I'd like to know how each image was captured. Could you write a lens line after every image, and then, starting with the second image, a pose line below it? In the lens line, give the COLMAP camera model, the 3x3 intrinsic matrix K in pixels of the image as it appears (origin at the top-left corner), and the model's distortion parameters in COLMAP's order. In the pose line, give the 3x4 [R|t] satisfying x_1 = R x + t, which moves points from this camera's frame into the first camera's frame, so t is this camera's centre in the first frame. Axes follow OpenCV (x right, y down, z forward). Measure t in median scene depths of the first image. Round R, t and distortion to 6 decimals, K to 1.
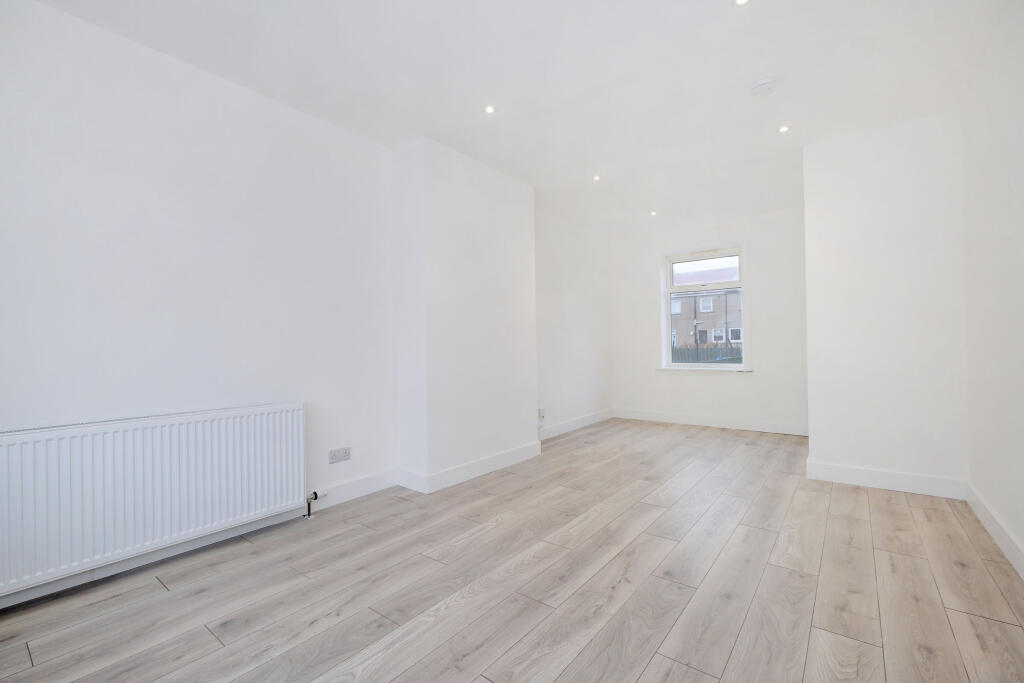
lens RADIAL K [[443.3, 0, 512.0], [0, 443.3, 341.5], [0, 0, 1]] dist [-0.002745, -0.000026]
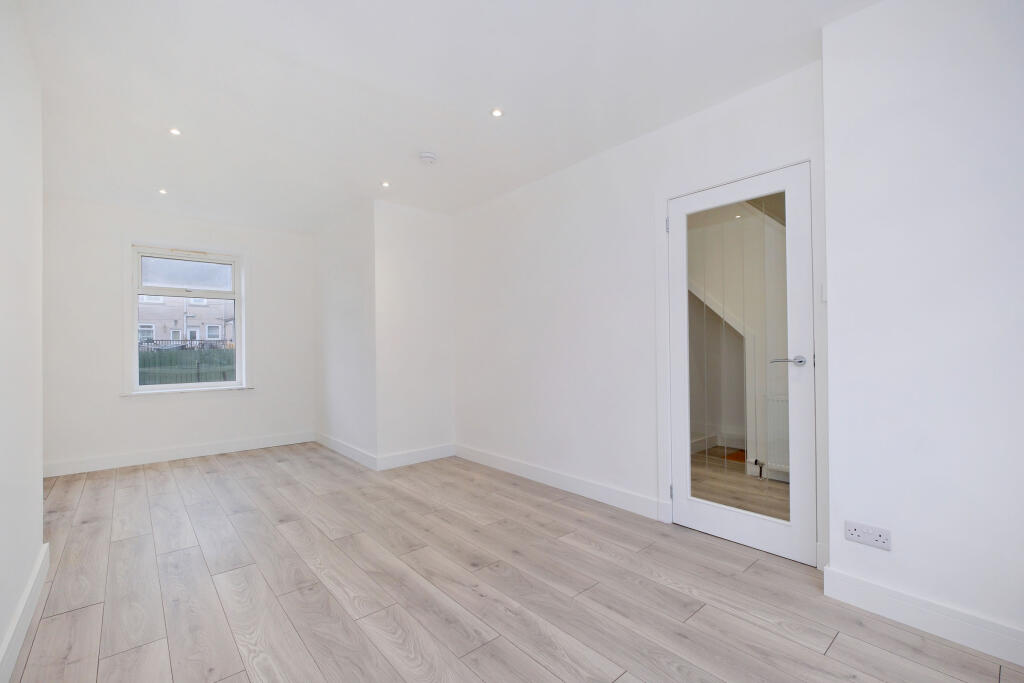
lens RADIAL K [[443.3, 0, 512.0], [0, 443.3, 341.5], [0, 0, 1]] dist [-0.002745, -0.000026]
pose [[0.206515, 0.020294, 0.978233, -0.639799], [0.000789, 0.999781, -0.020908, -0.028266], [-0.978443, 0.005089, 0.206453, 0.551132]]
